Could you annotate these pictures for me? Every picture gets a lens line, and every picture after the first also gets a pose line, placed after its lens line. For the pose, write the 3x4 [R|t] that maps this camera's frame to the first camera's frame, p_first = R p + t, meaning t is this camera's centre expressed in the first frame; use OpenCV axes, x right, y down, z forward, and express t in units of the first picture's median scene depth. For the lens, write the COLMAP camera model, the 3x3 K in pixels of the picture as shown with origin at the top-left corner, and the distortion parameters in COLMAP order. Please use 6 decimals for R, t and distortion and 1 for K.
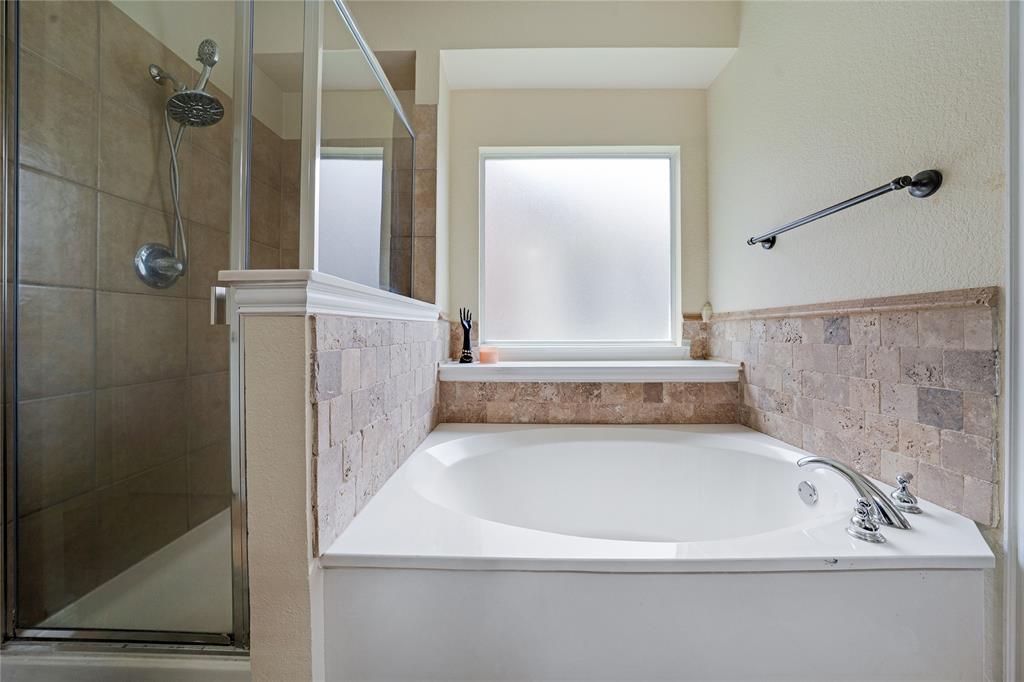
lens RADIAL K [[358.7, 0, 514.7], [0, 358.7, 331.0], [0, 0, 1]] dist [-0.015152, -0.000024]
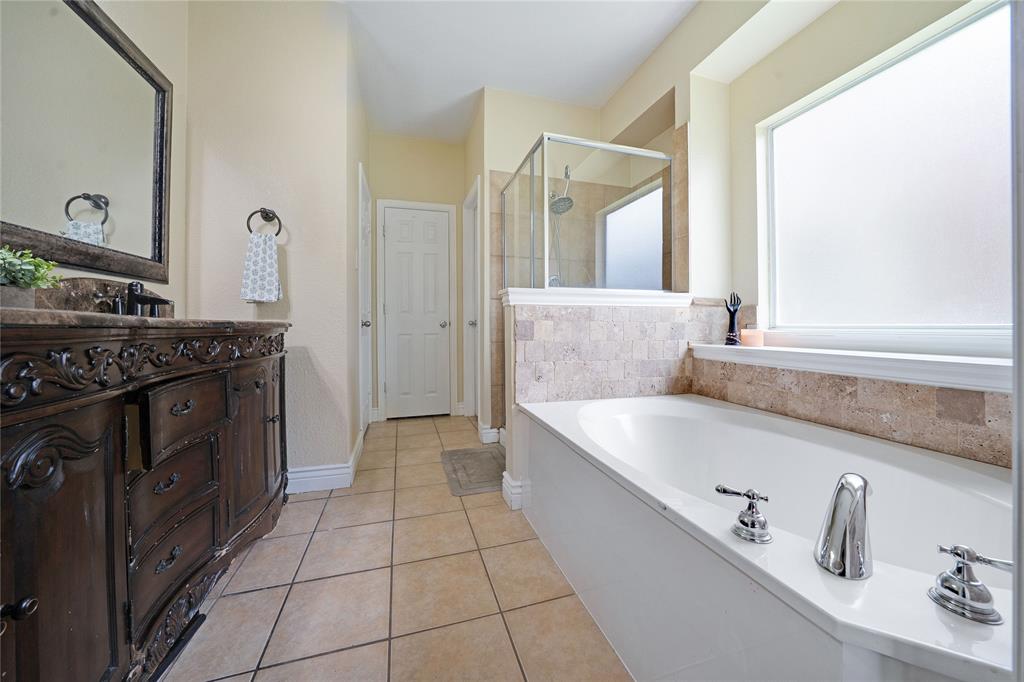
lens RADIAL K [[358.7, 0, 514.8], [0, 358.7, 330.9], [0, 0, 1]] dist [-0.015152, -0.000024]
pose [[0.309911, 0.014400, -0.950657, 0.718235], [-0.003401, 0.999896, 0.014037, 0.038902], [0.950760, -0.001117, 0.309928, 0.089778]]
